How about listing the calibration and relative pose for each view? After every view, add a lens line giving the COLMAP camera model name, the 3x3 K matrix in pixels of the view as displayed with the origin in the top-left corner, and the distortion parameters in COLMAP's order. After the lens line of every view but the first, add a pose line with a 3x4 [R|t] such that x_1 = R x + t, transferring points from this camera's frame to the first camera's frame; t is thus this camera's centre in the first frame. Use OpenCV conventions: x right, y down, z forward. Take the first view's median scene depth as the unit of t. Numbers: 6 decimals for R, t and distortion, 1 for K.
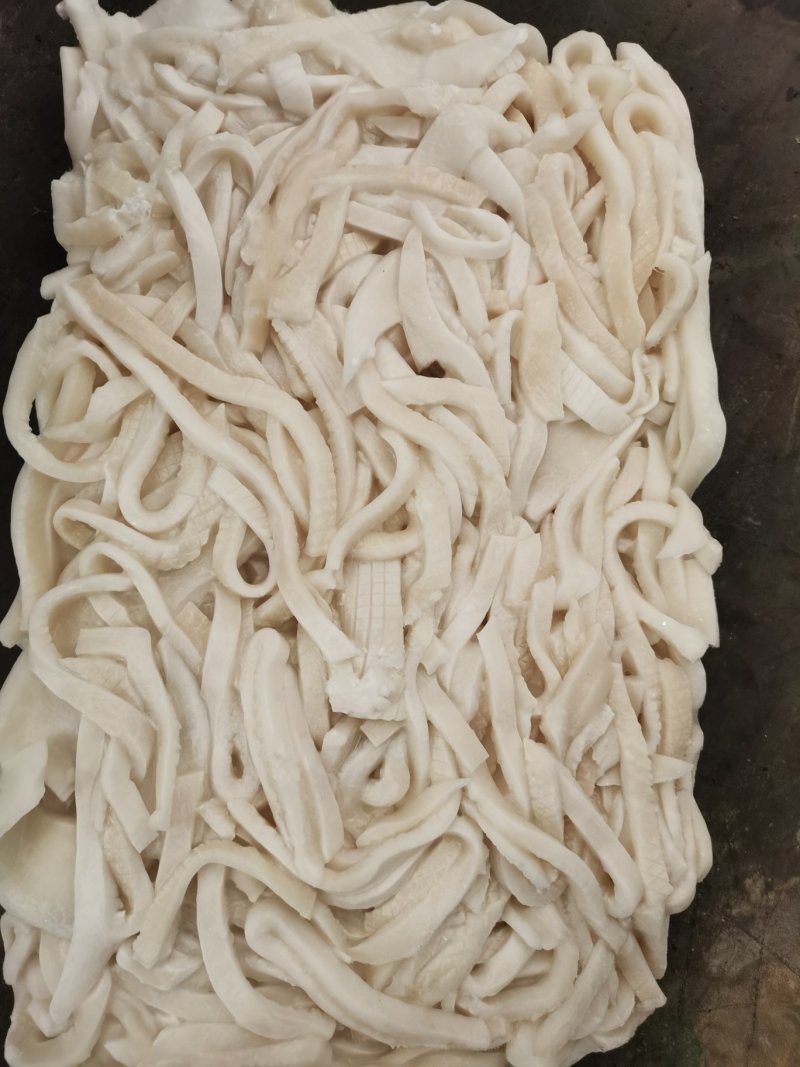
lens RADIAL K [[838.9, 0, 398.2], [0, 838.9, 550.1], [0, 0, 1]] dist [0.025128, -0.036059]
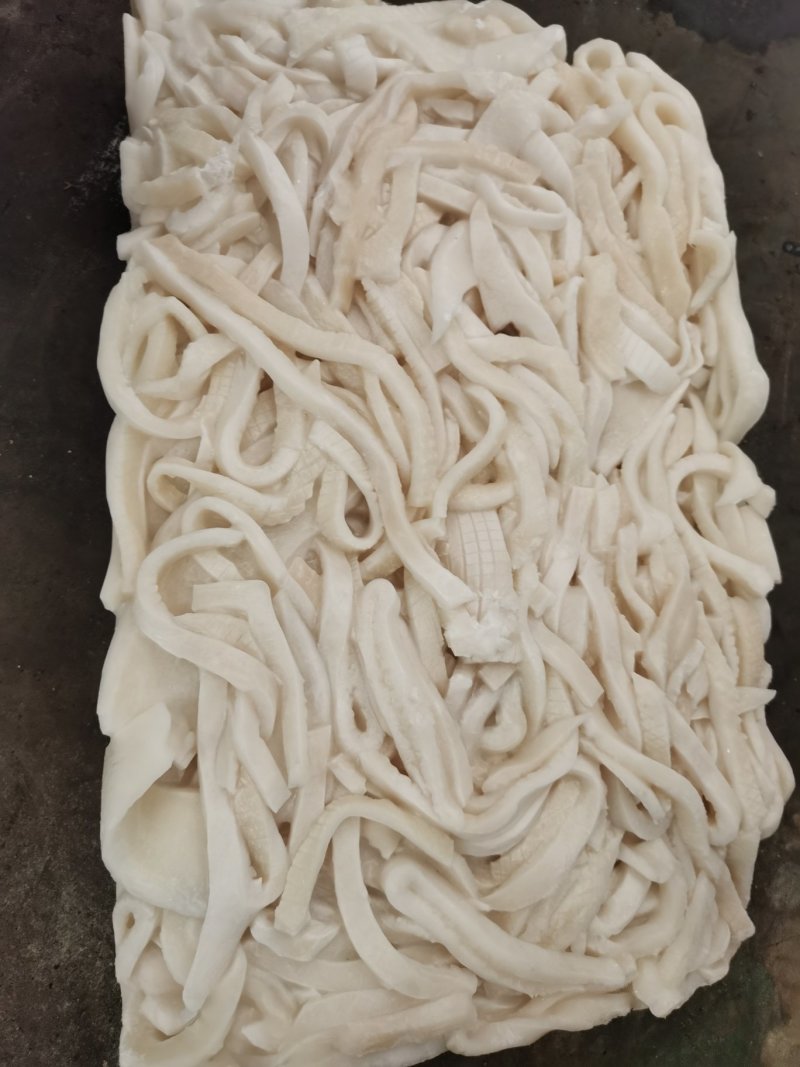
lens RADIAL K [[841.9, 0, 366.3], [0, 841.9, 563.0], [0, 0, 1]] dist [0.022600, -0.035224]
pose [[0.984601, -0.040270, 0.170114, -0.328378], [0.052335, 0.996376, -0.067046, 0.135562], [-0.166798, 0.074916, 0.983141, 0.023366]]
